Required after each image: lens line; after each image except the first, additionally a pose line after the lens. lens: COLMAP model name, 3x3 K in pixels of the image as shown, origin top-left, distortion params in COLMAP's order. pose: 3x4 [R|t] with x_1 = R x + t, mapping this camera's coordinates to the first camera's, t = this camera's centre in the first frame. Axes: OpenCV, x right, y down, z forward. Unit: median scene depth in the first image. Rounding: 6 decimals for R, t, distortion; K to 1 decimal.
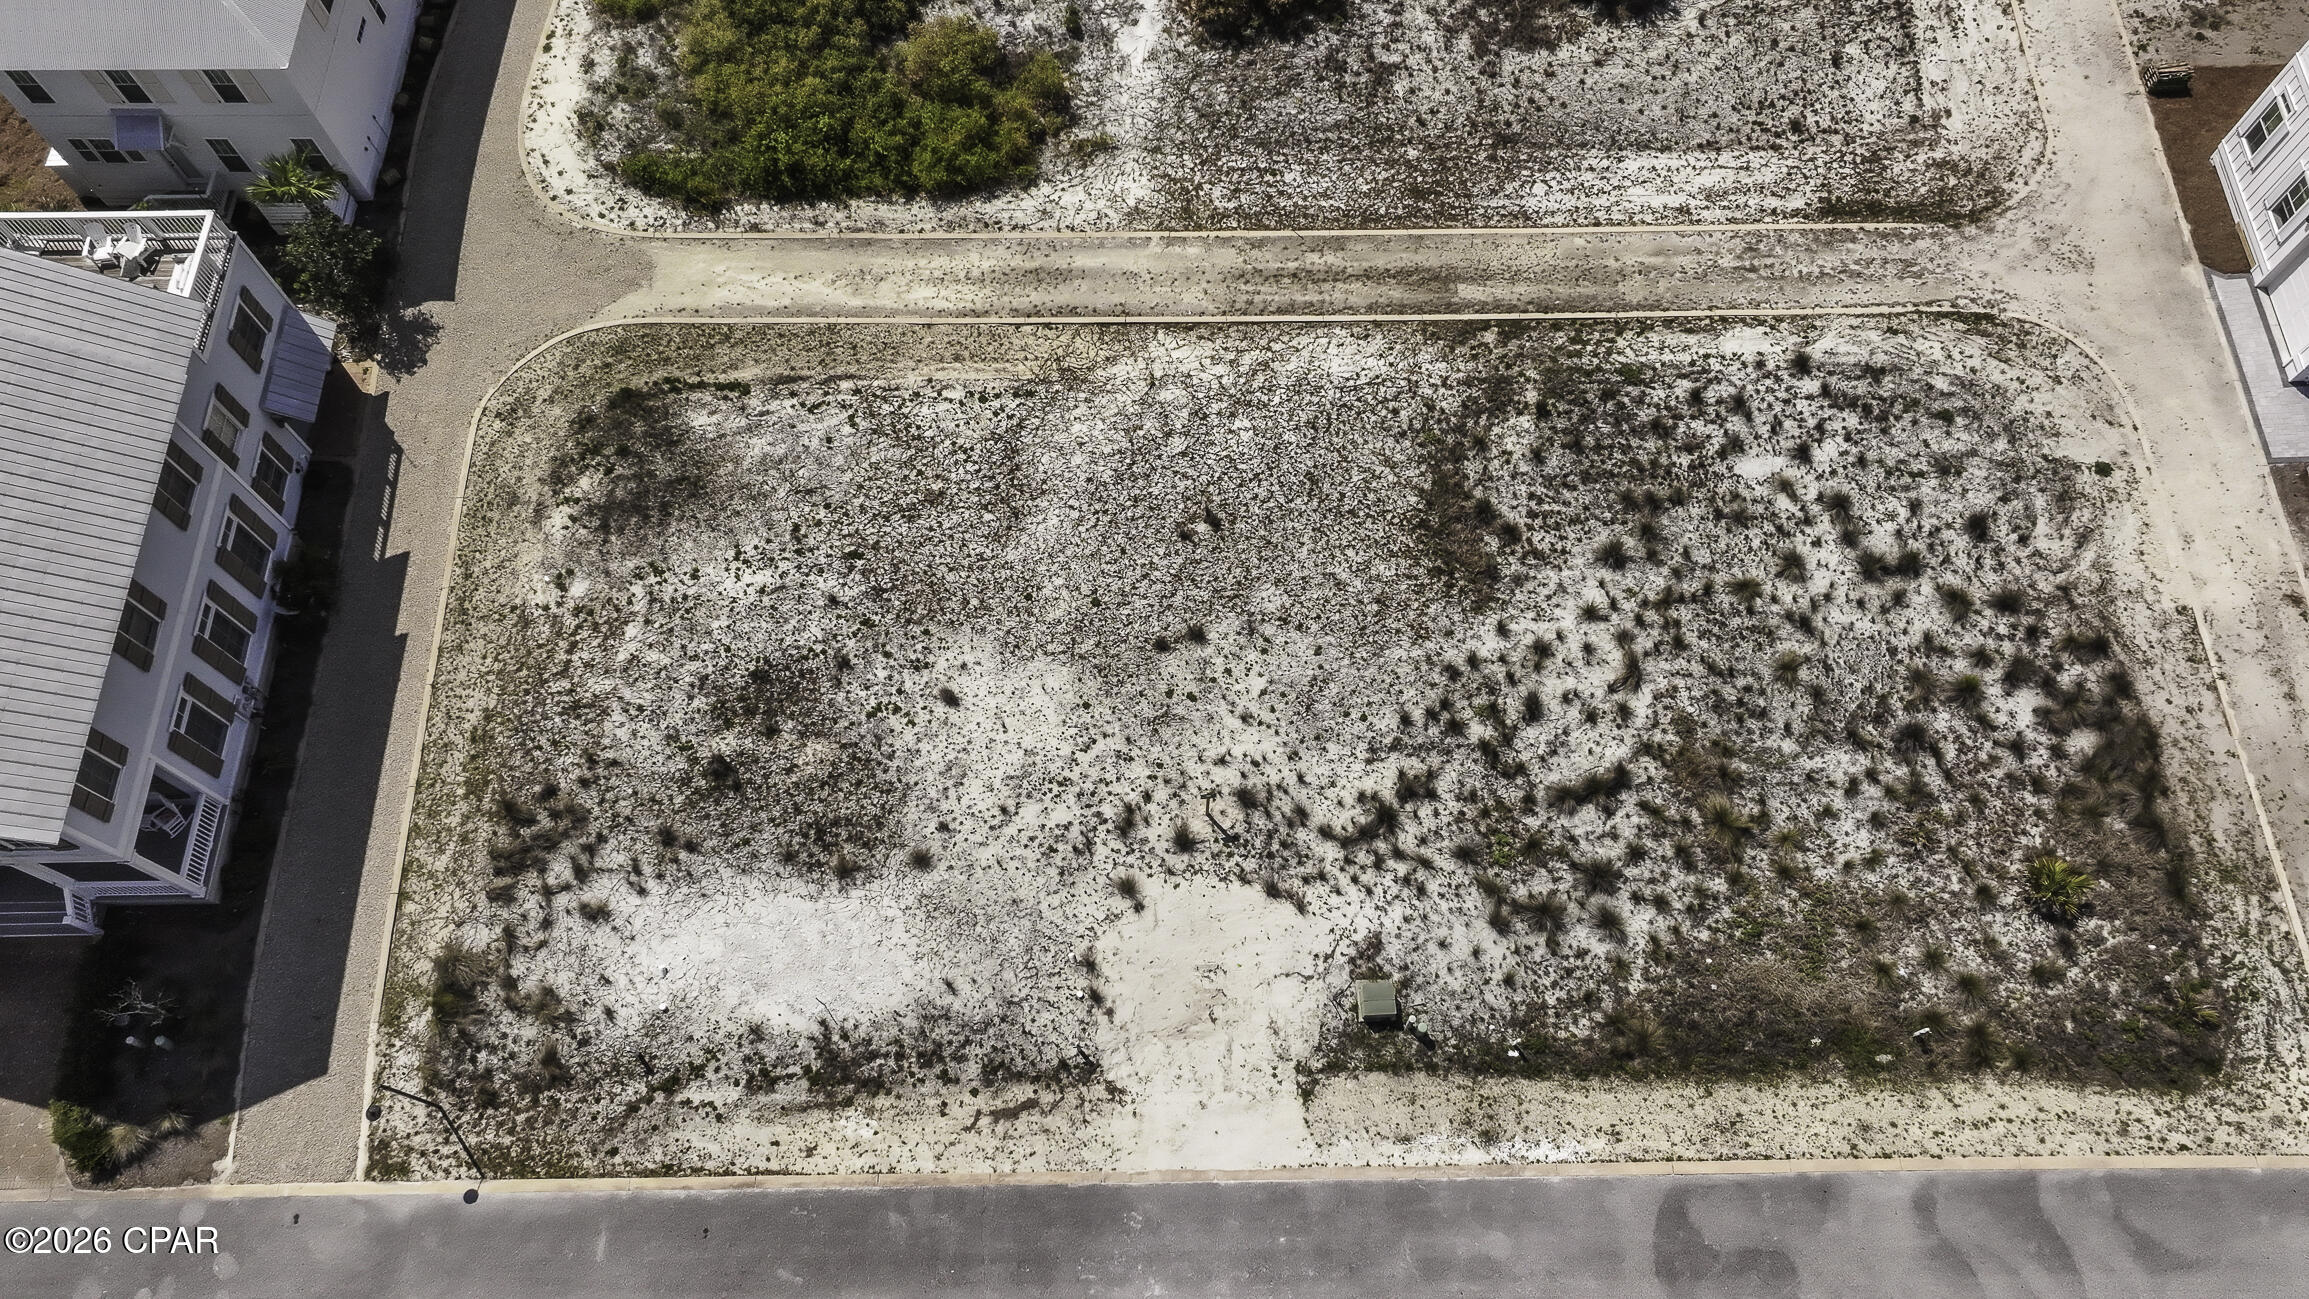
lens RADIAL K [[1623.0, 0, 1163.8], [0, 1623.0, 652.4], [0, 0, 1]] dist [0.004528, 0.004088]
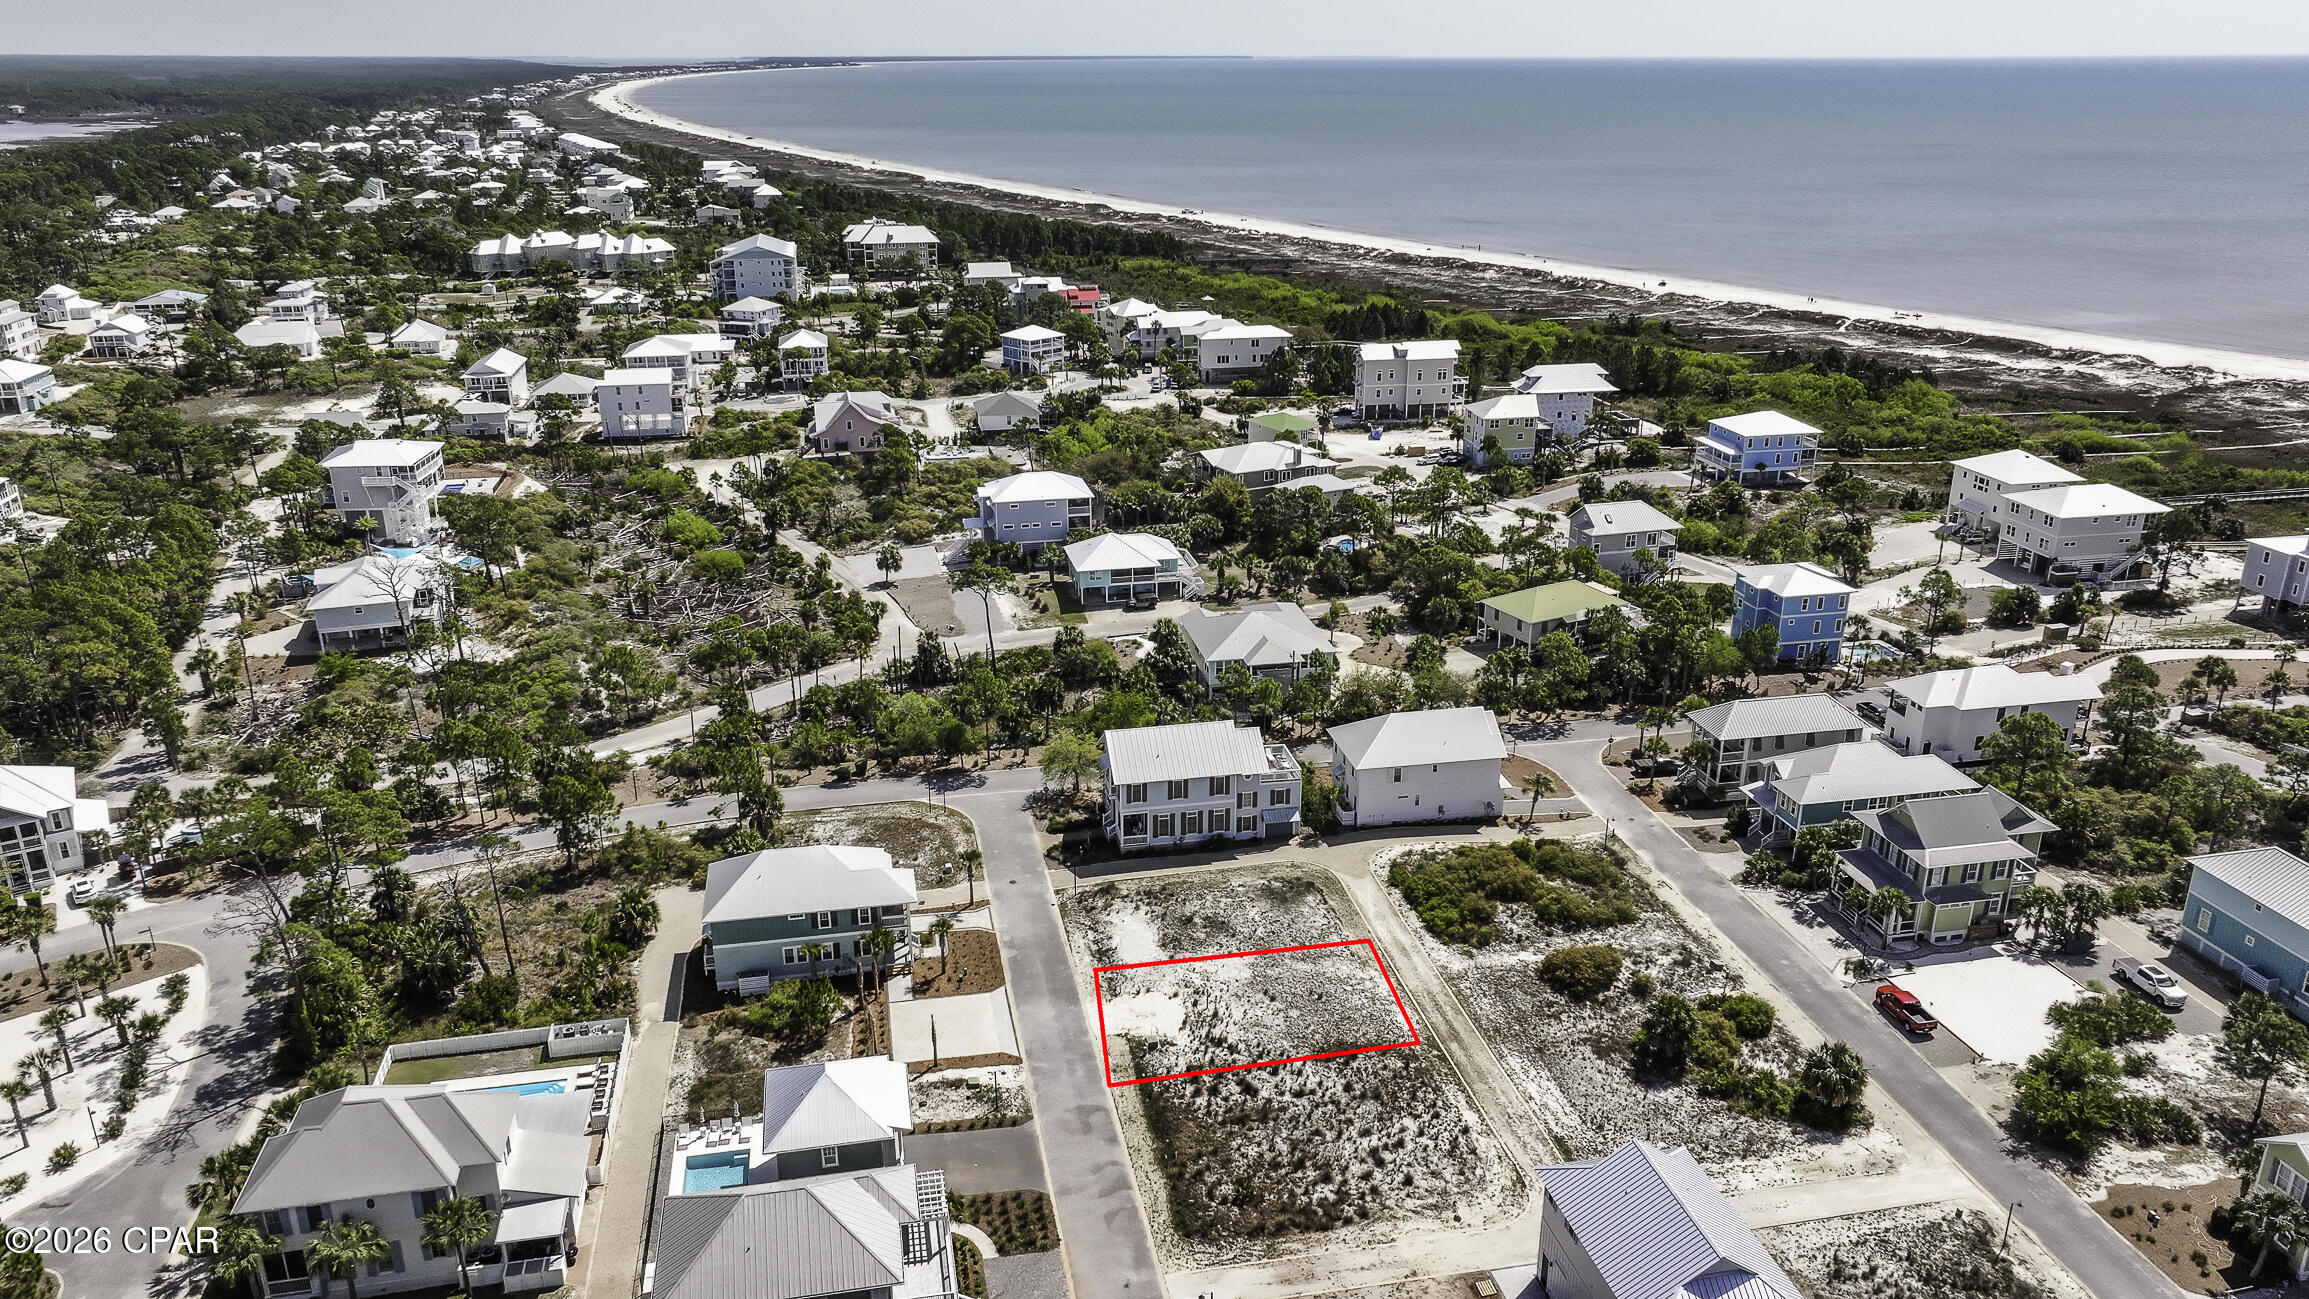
lens RADIAL K [[1623.0, 0, 1163.8], [0, 1623.0, 652.4], [0, 0, 1]] dist [0.004528, 0.004088]
pose [[0.186066, 0.353937, -0.916574, 2.356605], [-0.896399, 0.443115, -0.010861, -0.077411], [0.402304, 0.823636, 0.399718, -0.683721]]
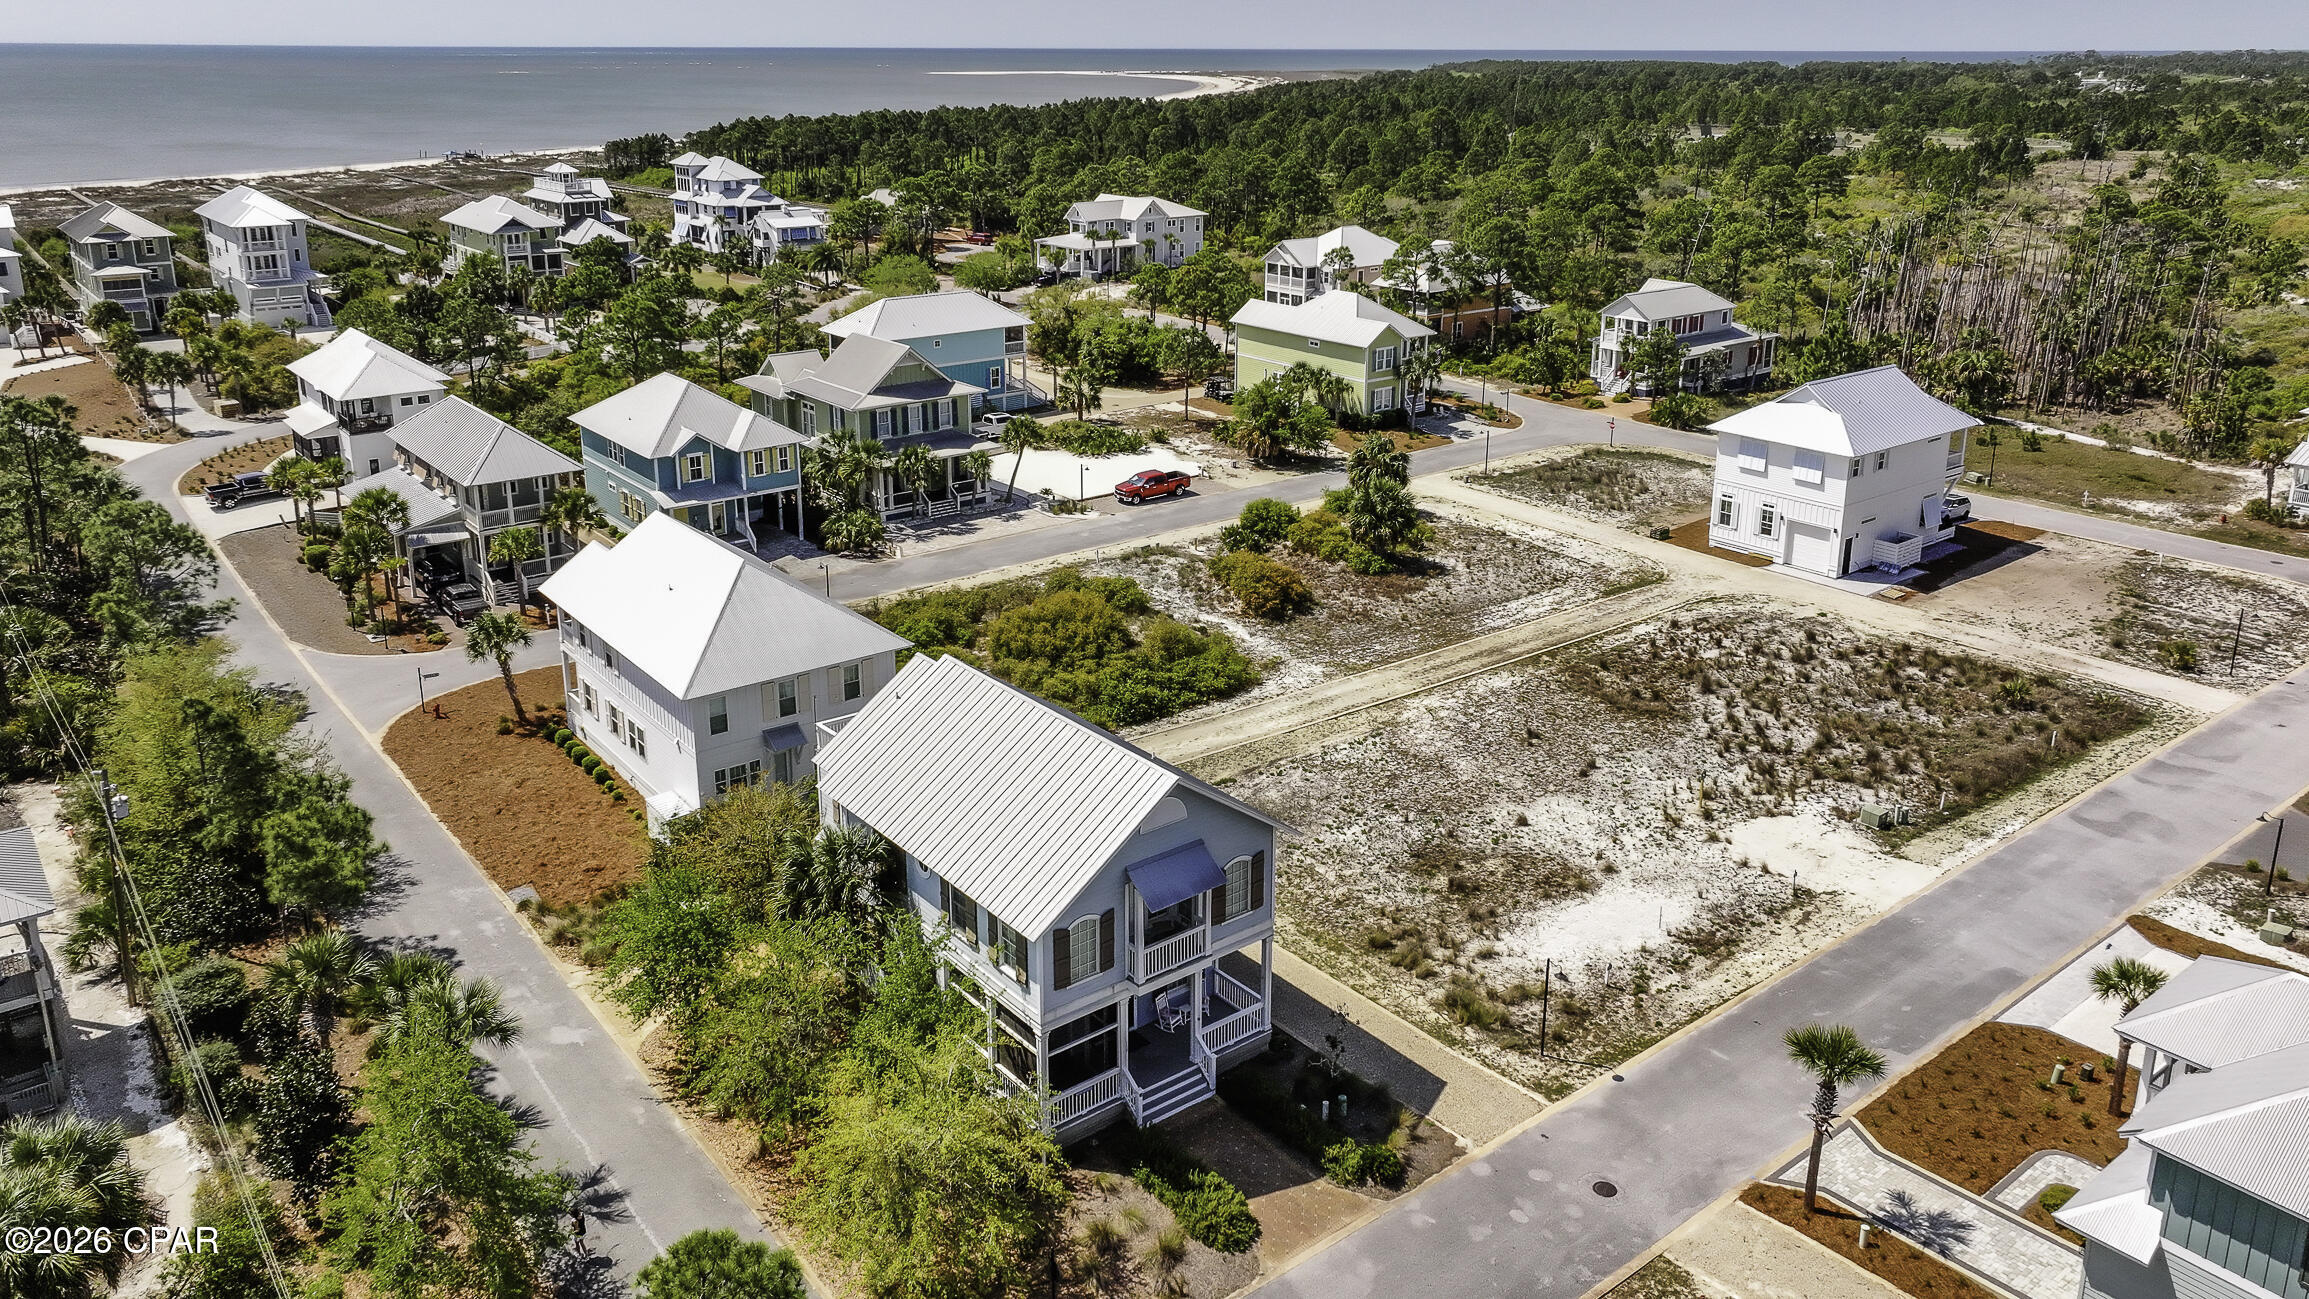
lens RADIAL K [[1658.0, 0, 1153.6], [0, 1658.0, 500.5], [0, 0, 1]] dist [0.006577, 0.001050]
pose [[0.793490, -0.147406, 0.590462, -1.230934], [0.549340, 0.591037, -0.590678, 0.554128], [-0.261915, 0.793062, 0.549958, 0.037540]]
